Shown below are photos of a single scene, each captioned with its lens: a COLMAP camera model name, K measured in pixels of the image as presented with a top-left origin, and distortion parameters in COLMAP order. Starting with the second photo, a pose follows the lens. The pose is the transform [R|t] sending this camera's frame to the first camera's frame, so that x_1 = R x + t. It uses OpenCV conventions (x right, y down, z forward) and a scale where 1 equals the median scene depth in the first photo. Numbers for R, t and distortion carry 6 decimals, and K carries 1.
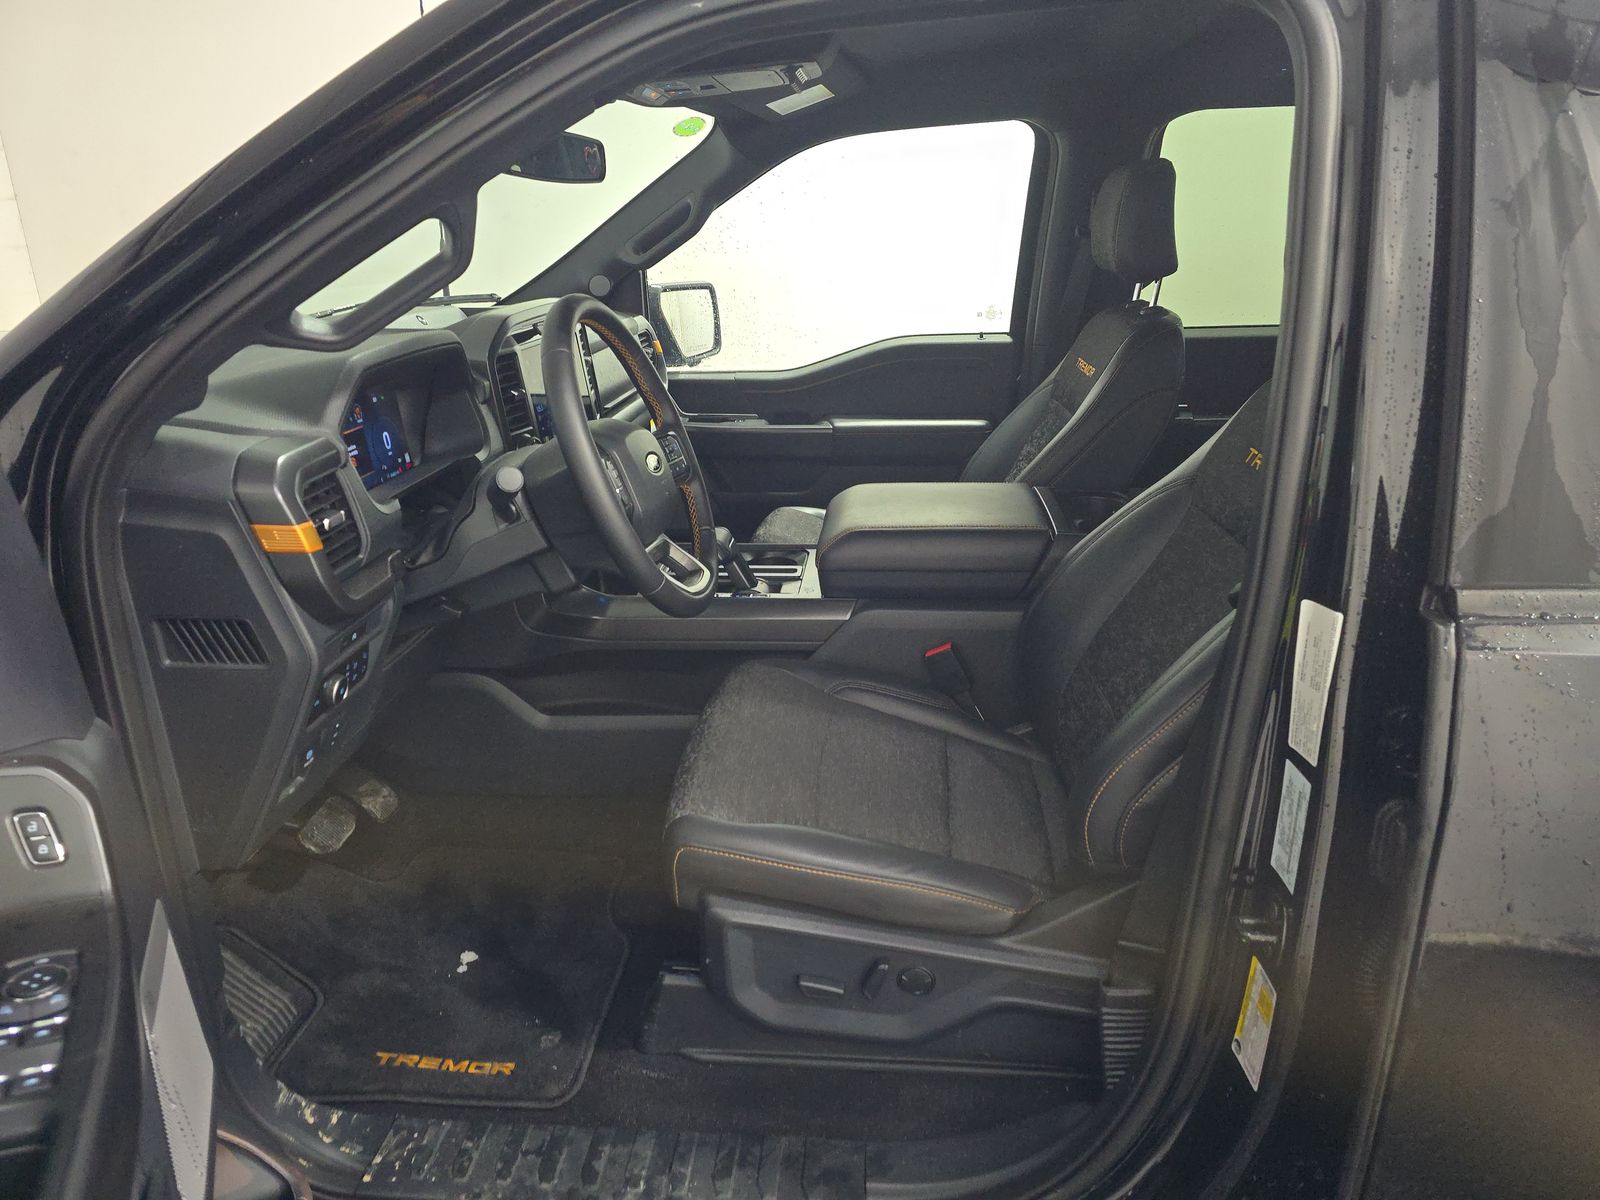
lens RADIAL K [[1087.5, 0, 798.4], [0, 1087.5, 600.0], [0, 0, 1]] dist [0.000653, -0.008668]
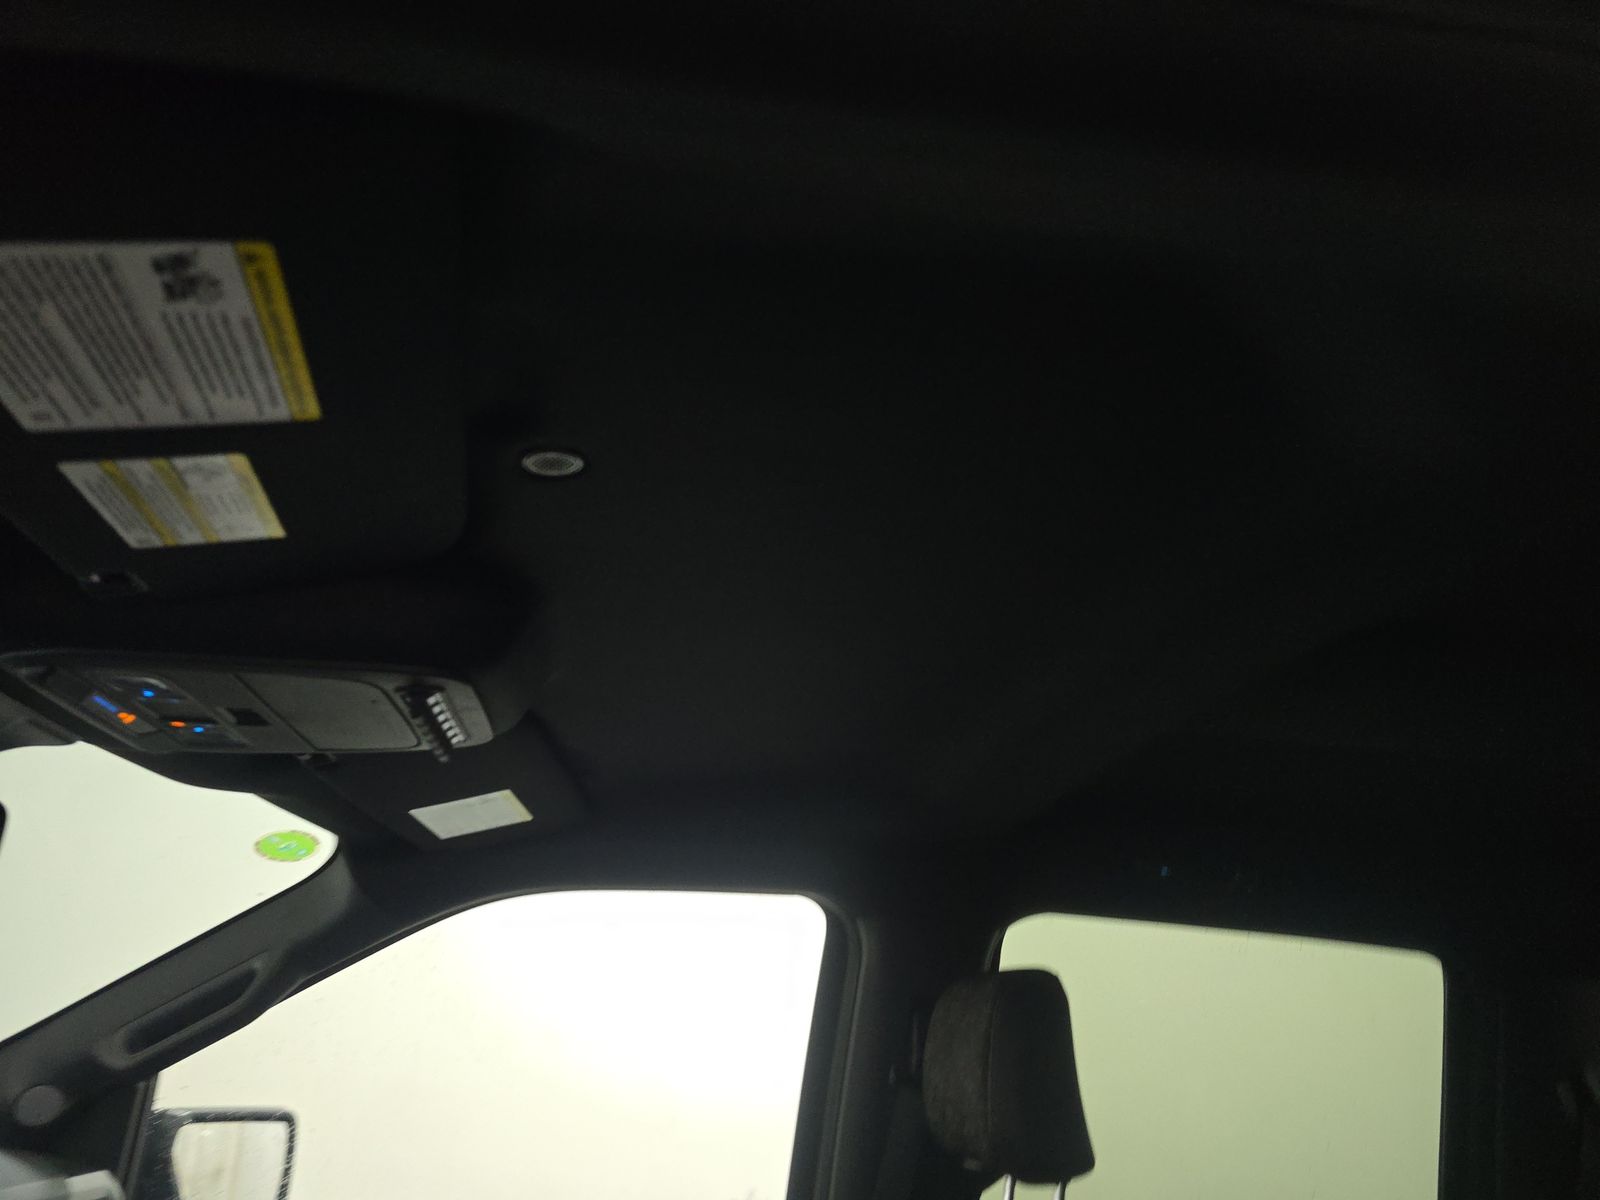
lens RADIAL K [[1087.5, 0, 798.0], [0, 1087.5, 600.1], [0, 0, 1]] dist [0.000653, -0.008668]
pose [[0.968626, 0.164888, 0.185946, 0.039759], [-0.000991, 0.750759, -0.660576, -0.132519], [-0.248522, 0.639667, 0.727368, 0.386556]]
